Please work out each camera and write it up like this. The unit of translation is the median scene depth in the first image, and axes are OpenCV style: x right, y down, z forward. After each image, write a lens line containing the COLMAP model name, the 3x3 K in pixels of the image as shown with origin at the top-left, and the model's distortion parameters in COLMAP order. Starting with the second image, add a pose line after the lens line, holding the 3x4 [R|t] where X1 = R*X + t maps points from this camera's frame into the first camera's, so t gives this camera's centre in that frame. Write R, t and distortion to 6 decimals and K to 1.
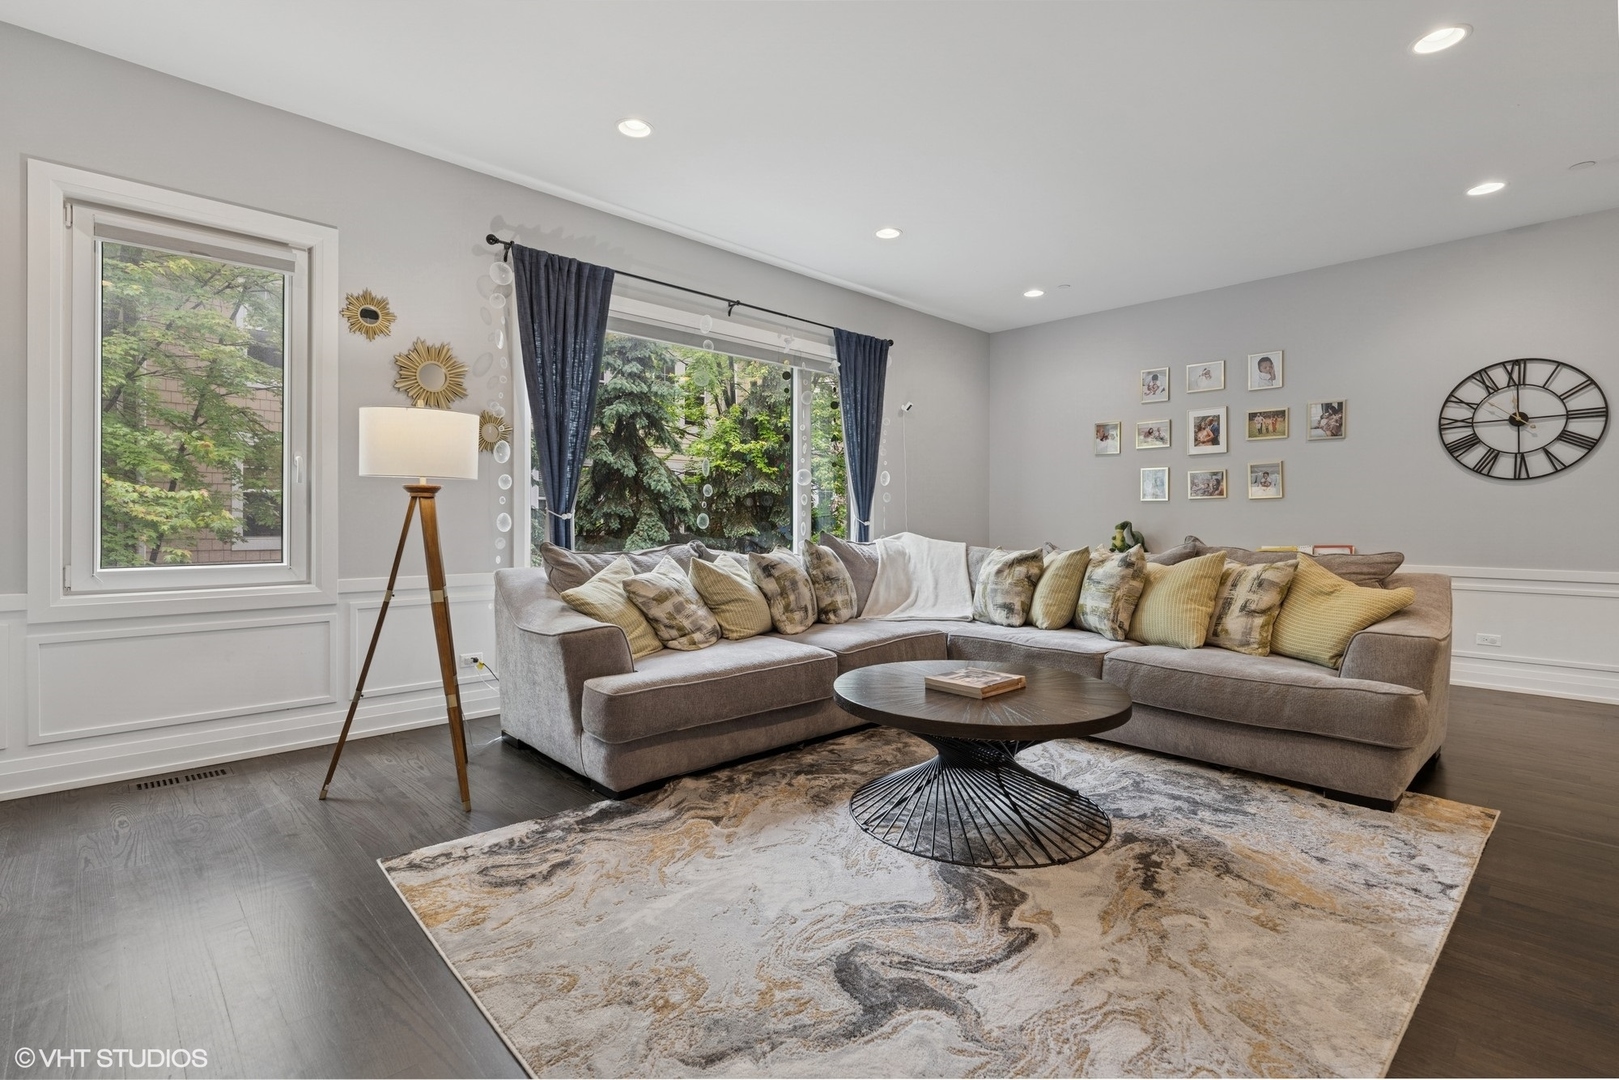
lens RADIAL K [[747.0, 0, 807.2], [0, 747.0, 518.9], [0, 0, 1]] dist [-0.004412, 0.001308]
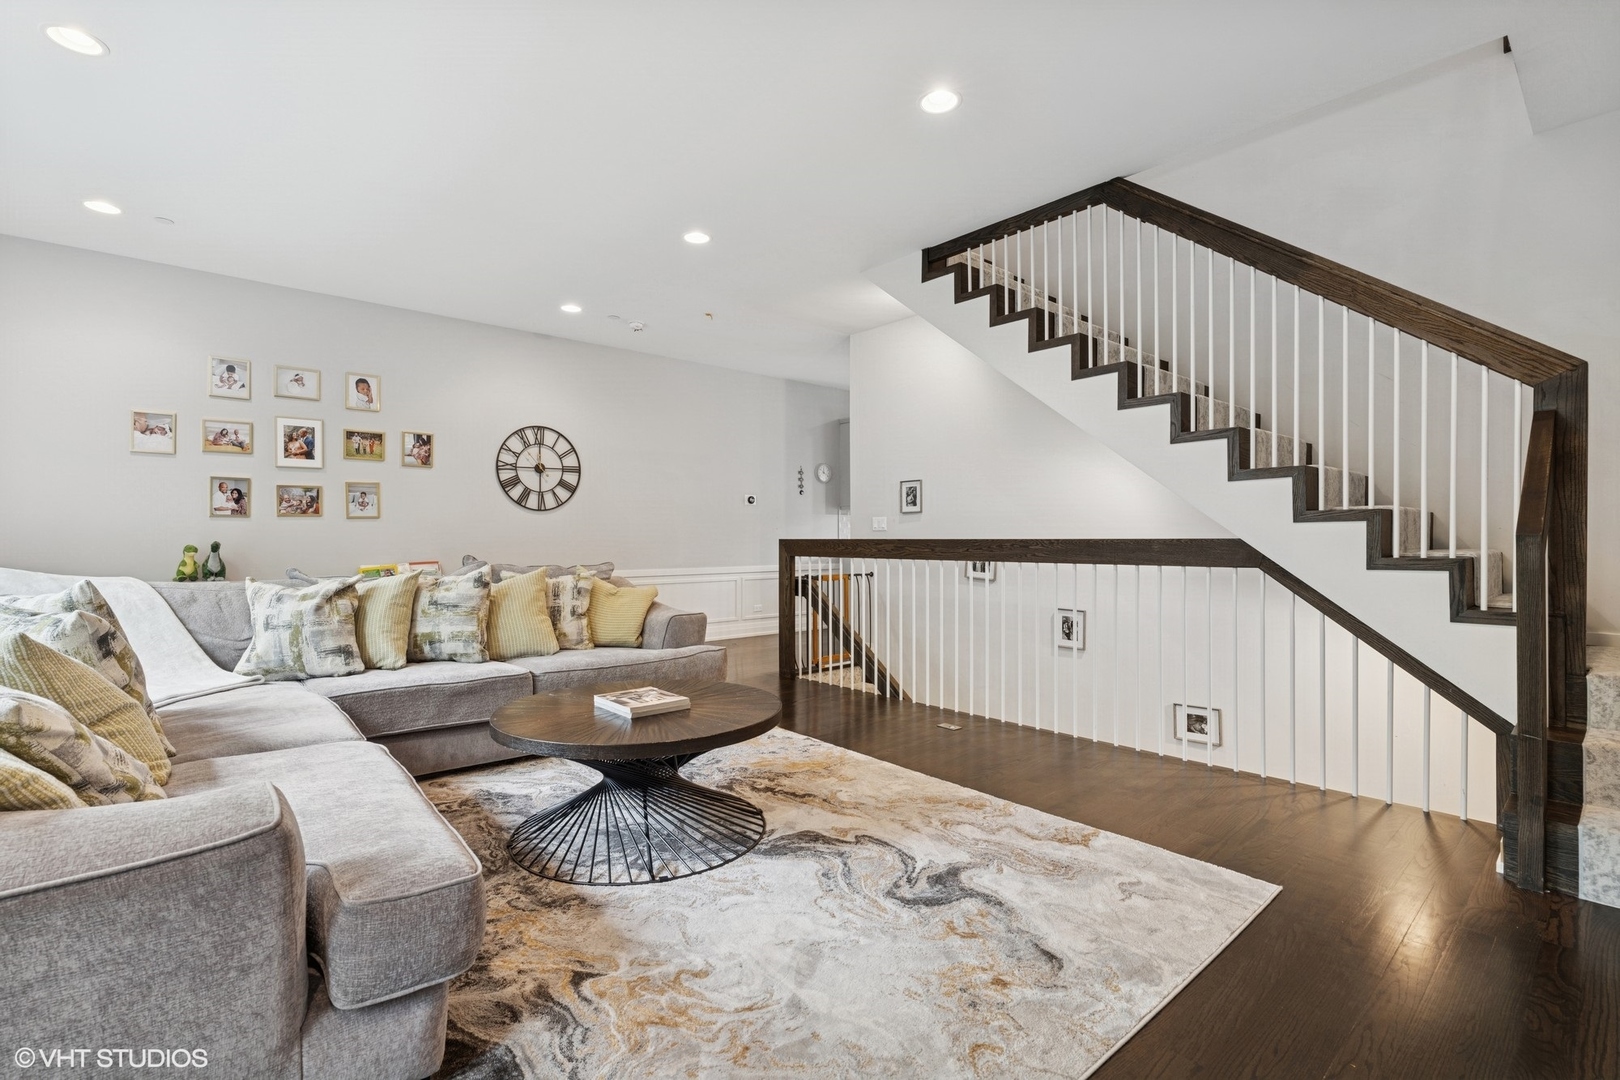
lens RADIAL K [[747.5, 0, 808.8], [0, 747.5, 537.8], [0, 0, 1]] dist [-0.004412, 0.001308]
pose [[0.036483, -0.001736, 0.999333, -0.475659], [-0.000107, 0.999998, 0.001741, -0.003158], [-0.999334, -0.000170, 0.036483, 0.452222]]
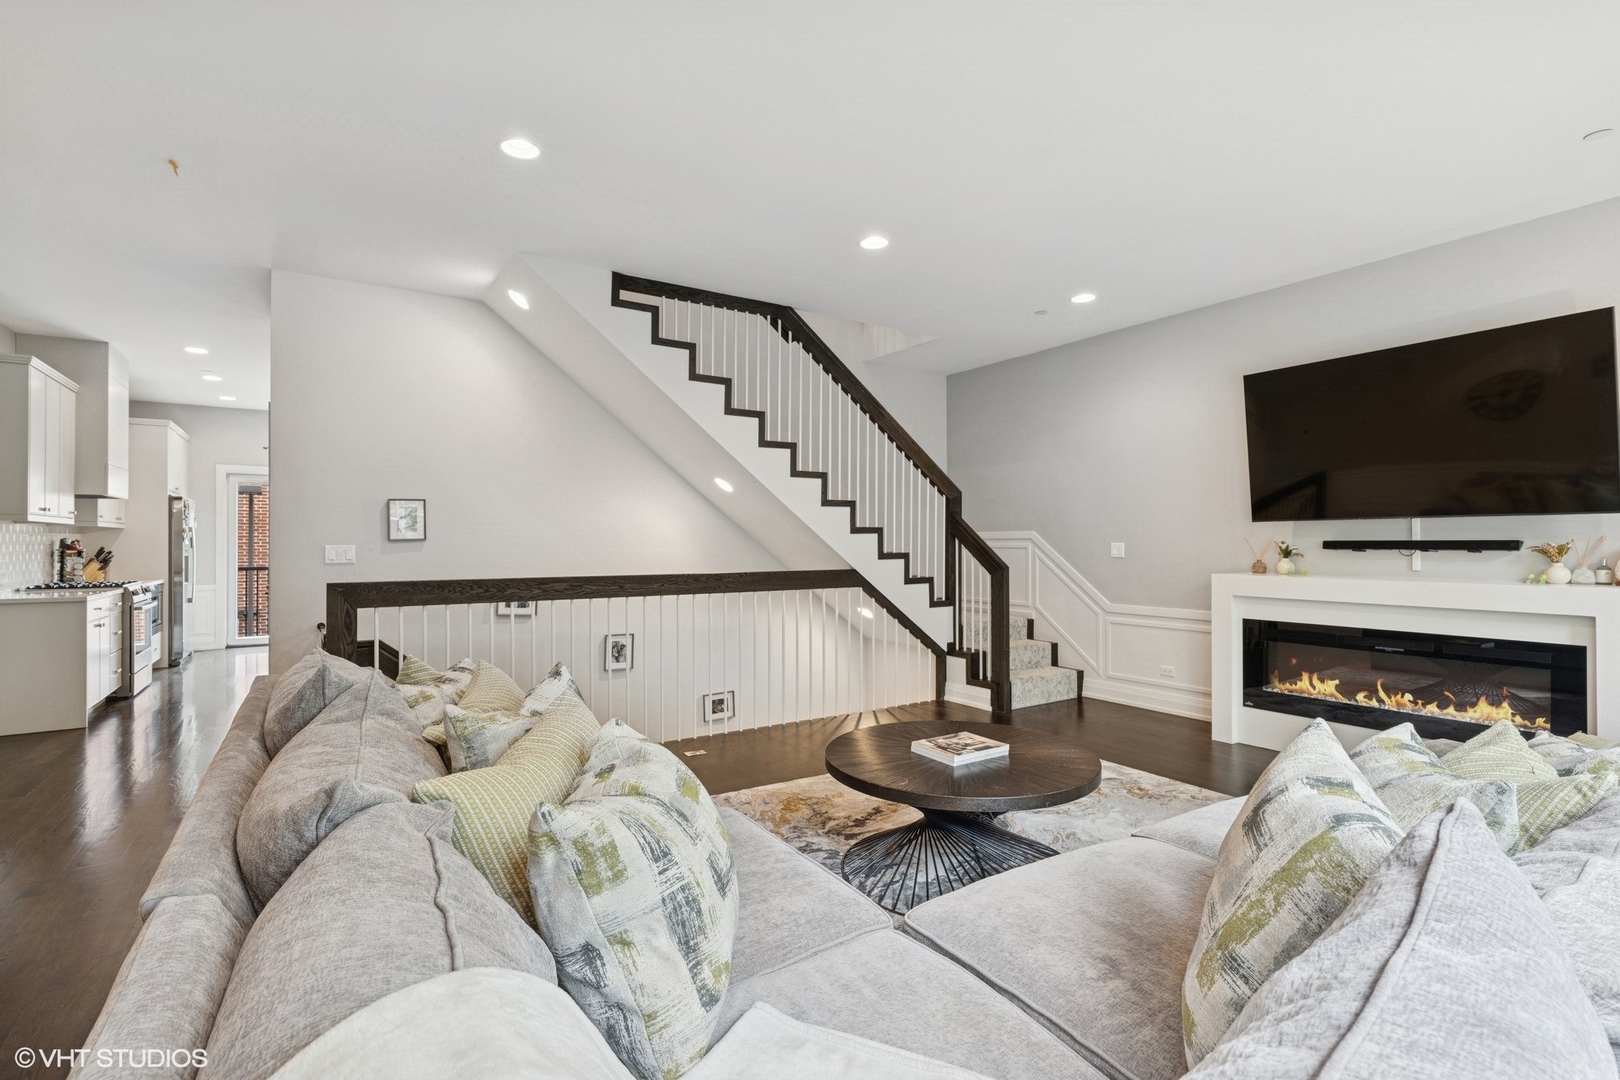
lens RADIAL K [[747.5, 0, 817.4], [0, 747.5, 543.4], [0, 0, 1]] dist [-0.004412, 0.001308]
pose [[-0.983857, -0.001335, 0.178950, 0.144283], [-0.001333, 0.999999, 0.000130, -0.044763], [-0.178950, -0.000111, -0.983858, 1.276866]]
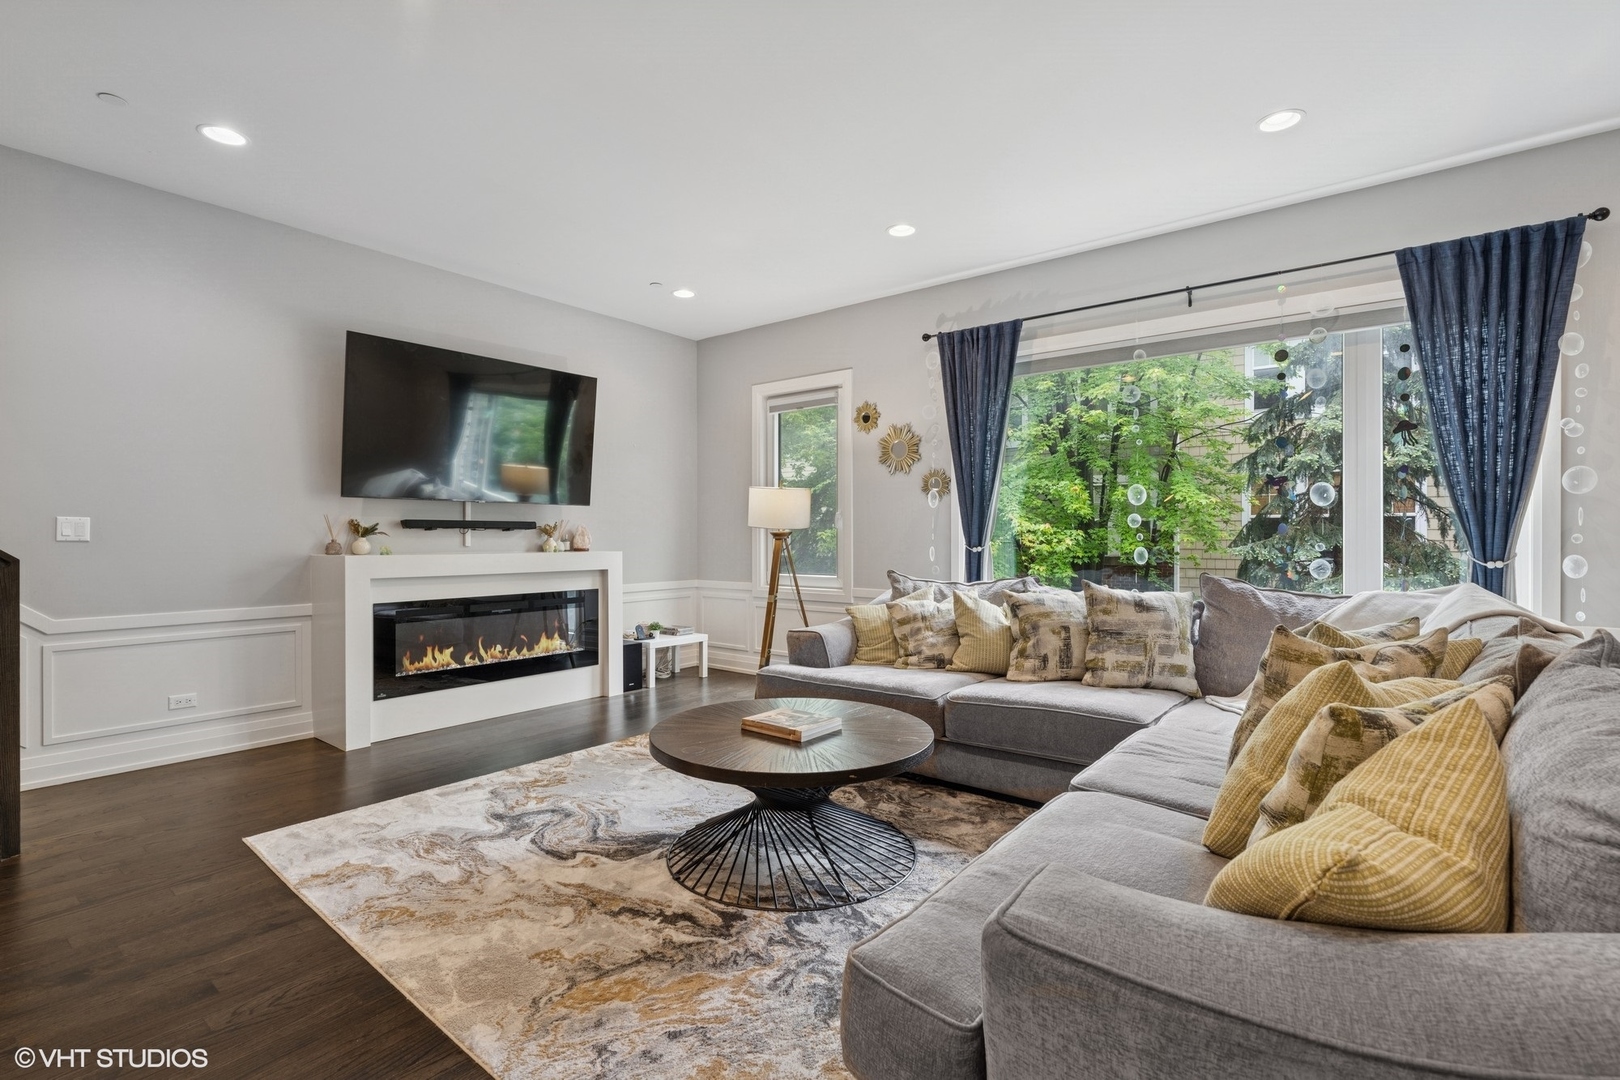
lens RADIAL K [[747.5, 0, 794.0], [0, 747.5, 534.9], [0, 0, 1]] dist [-0.004412, 0.001308]
pose [[0.131359, -0.004483, -0.991325, 0.756665], [0.002896, 0.999987, -0.004138, -0.020897], [0.991331, -0.002327, 0.131371, 0.534000]]
